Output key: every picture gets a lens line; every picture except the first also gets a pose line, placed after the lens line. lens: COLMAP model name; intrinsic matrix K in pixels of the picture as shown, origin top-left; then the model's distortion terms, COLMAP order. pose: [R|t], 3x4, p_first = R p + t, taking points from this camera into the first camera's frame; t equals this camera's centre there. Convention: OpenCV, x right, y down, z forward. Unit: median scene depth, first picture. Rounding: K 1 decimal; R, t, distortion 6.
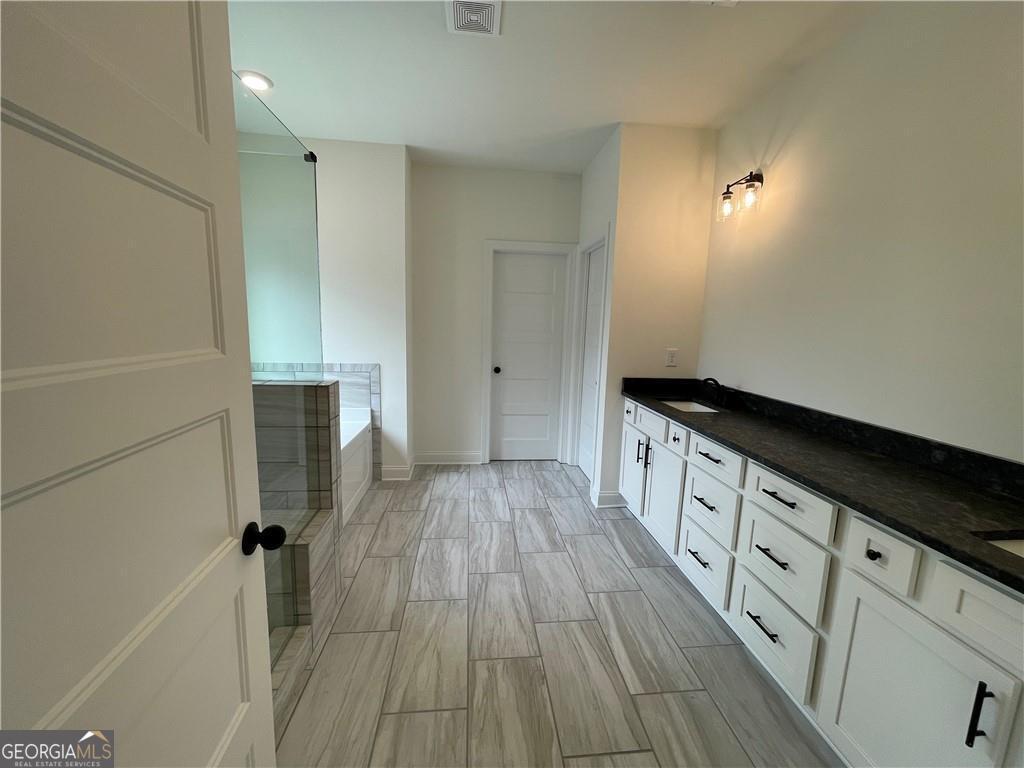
lens RADIAL K [[412.3, 0, 512.6], [0, 412.3, 382.1], [0, 0, 1]] dist [-0.000535, -0.000144]
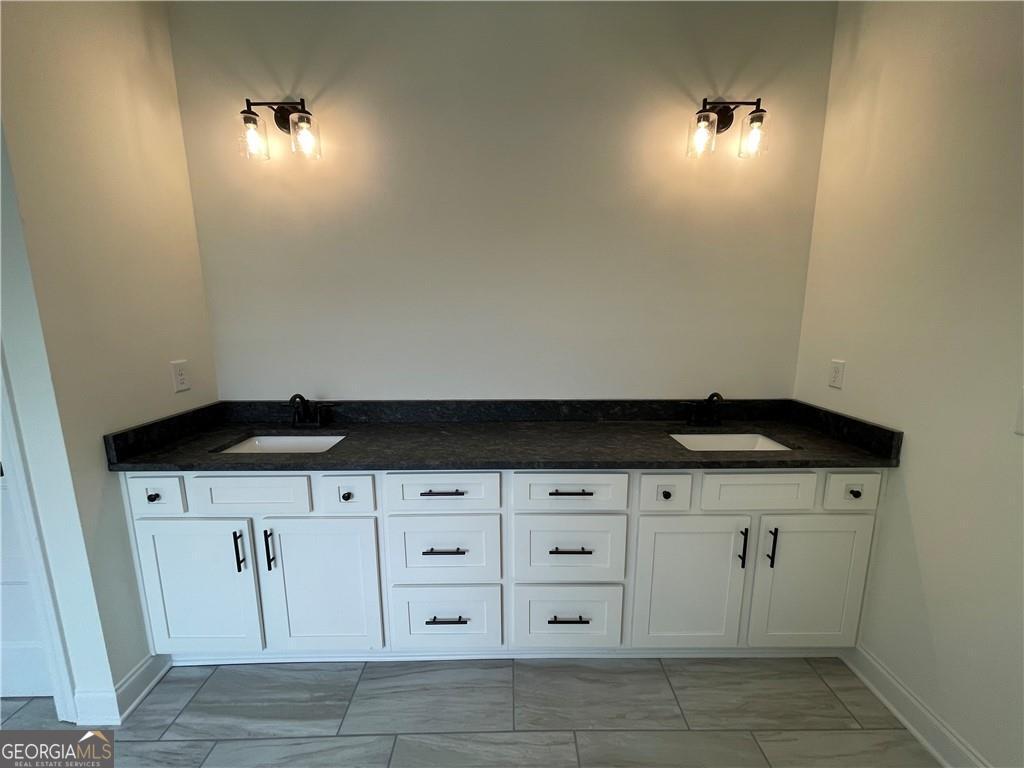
lens RADIAL K [[412.3, 0, 512.6], [0, 412.3, 382.1], [0, 0, 1]] dist [-0.000535, -0.000144]
pose [[0.088313, -0.199101, 0.975992, -0.191122], [0.149318, 0.971395, 0.184652, -0.124599], [-0.984838, 0.129426, 0.115516, 0.679310]]
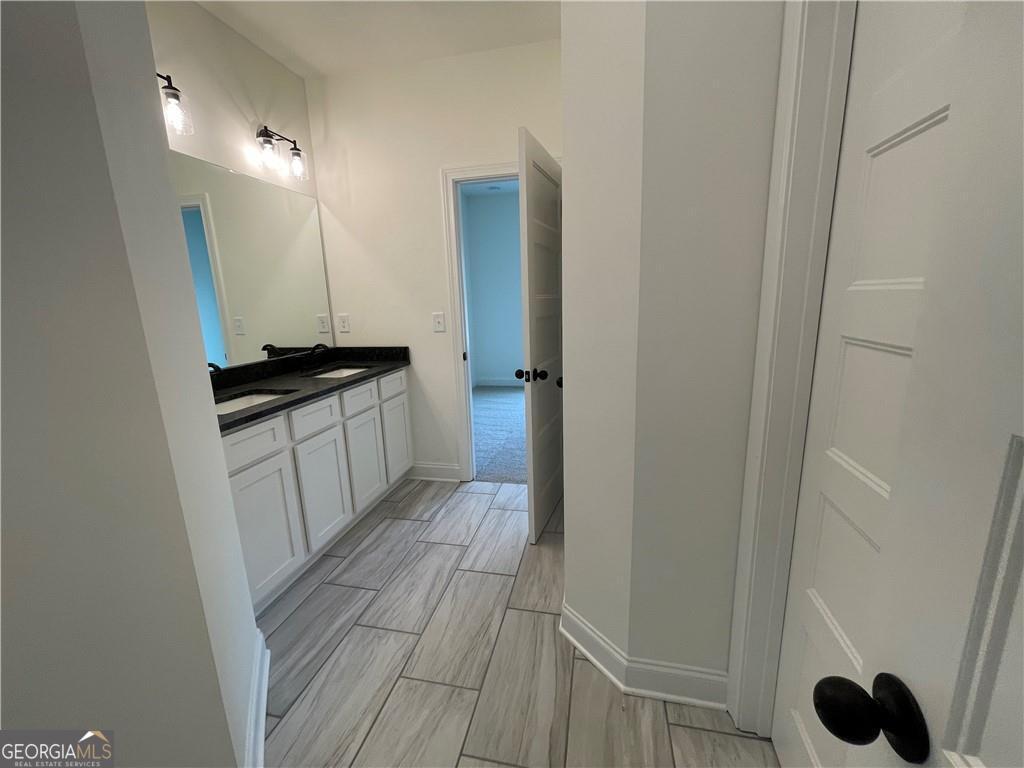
lens RADIAL K [[412.3, 0, 512.6], [0, 412.3, 382.1], [0, 0, 1]] dist [-0.000535, -0.000144]
pose [[-0.953718, -0.118444, 0.276391, -0.288279], [-0.013763, 0.935386, 0.353360, -0.297702], [-0.300386, 0.333202, -0.893725, 1.838734]]
